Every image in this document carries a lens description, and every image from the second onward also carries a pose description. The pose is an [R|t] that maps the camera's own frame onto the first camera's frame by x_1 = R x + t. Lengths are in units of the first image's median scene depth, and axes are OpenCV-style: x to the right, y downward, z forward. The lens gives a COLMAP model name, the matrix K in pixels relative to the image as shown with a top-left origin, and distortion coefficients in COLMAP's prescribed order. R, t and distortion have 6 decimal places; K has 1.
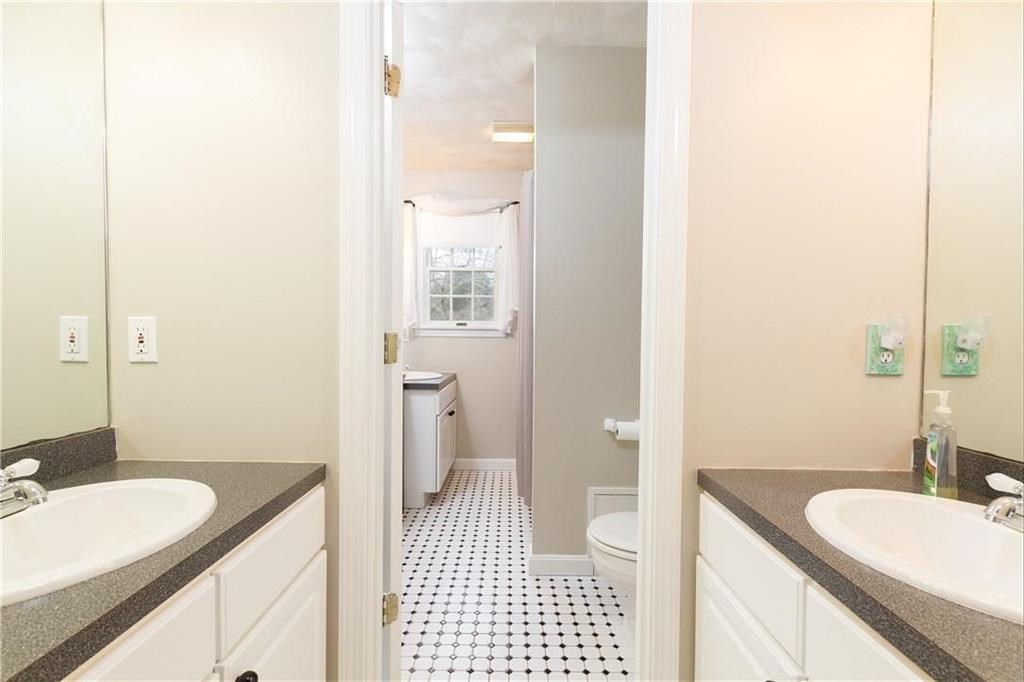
lens RADIAL K [[467.5, 0, 517.0], [0, 467.5, 347.4], [0, 0, 1]] dist [0.011141, -0.000462]
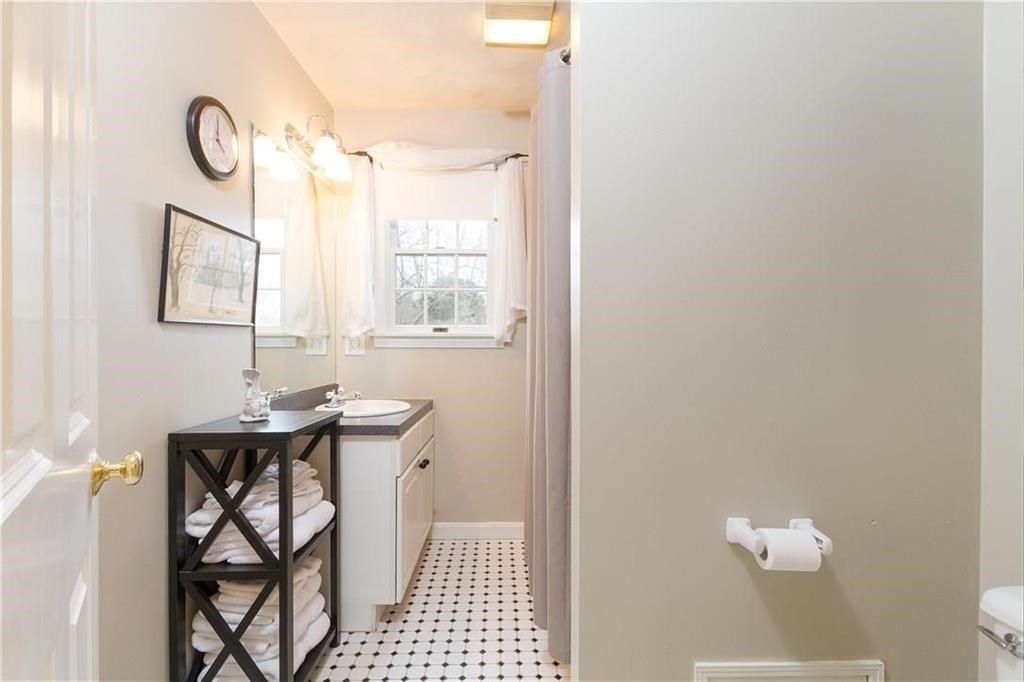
lens RADIAL K [[467.5, 0, 517.0], [0, 467.5, 347.4], [0, 0, 1]] dist [0.011141, -0.000462]
pose [[0.999660, -0.007850, 0.024845, -0.022426], [0.008362, 0.999753, -0.020588, -0.007850], [-0.024677, 0.020788, 0.999479, 0.307824]]
